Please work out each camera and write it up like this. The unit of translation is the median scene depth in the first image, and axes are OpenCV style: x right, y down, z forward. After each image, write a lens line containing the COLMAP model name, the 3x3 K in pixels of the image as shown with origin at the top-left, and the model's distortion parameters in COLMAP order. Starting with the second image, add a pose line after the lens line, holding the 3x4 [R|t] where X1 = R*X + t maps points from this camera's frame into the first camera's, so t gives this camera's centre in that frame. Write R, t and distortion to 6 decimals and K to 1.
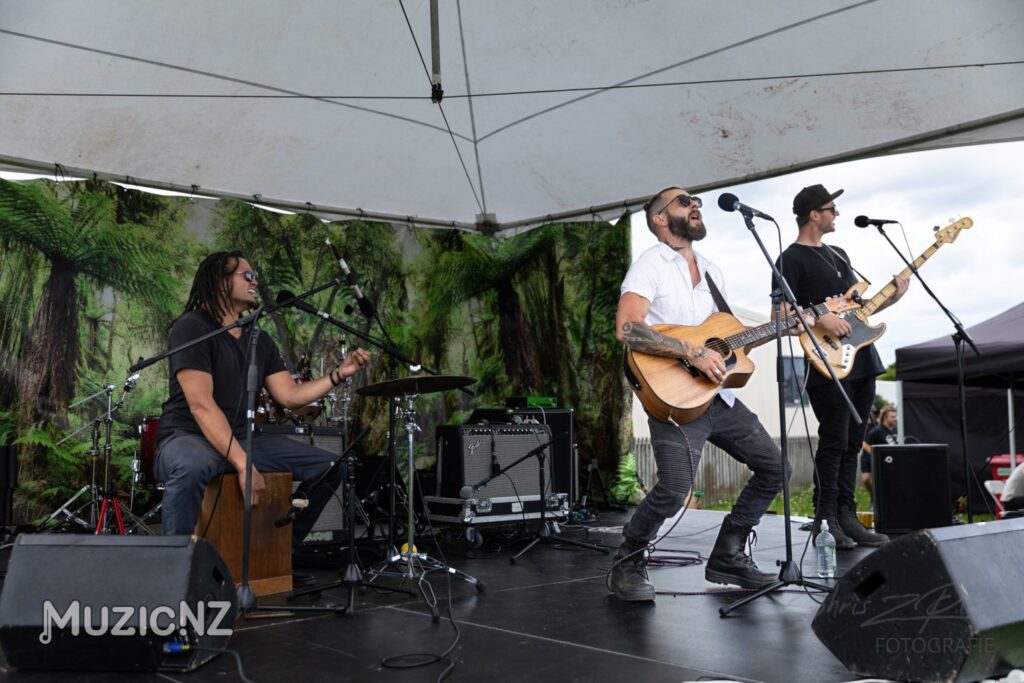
lens RADIAL K [[936.2, 0, 489.2], [0, 936.2, 357.9], [0, 0, 1]] dist [-0.004196, -0.024362]
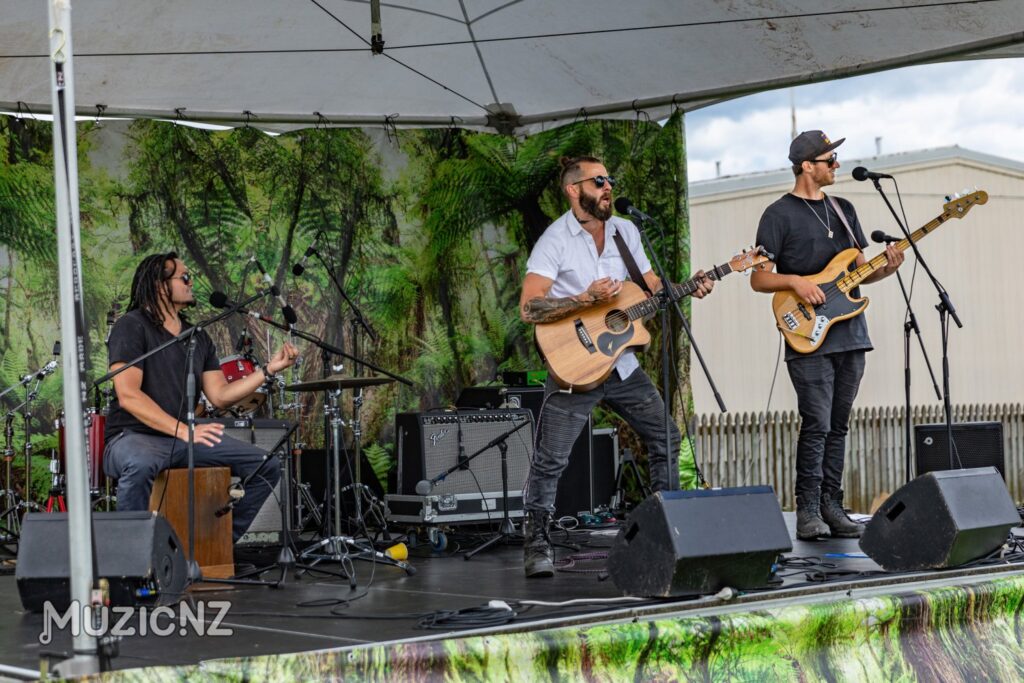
lens RADIAL K [[1943.2, 0, 512.0], [0, 1943.2, 341.5], [0, 0, 1]] dist [-0.060476, -0.364573]
pose [[0.997012, -0.025294, -0.072994, 0.127941], [0.028913, 0.998383, 0.048952, -0.055197], [0.071638, -0.050916, 0.996130, -0.544310]]
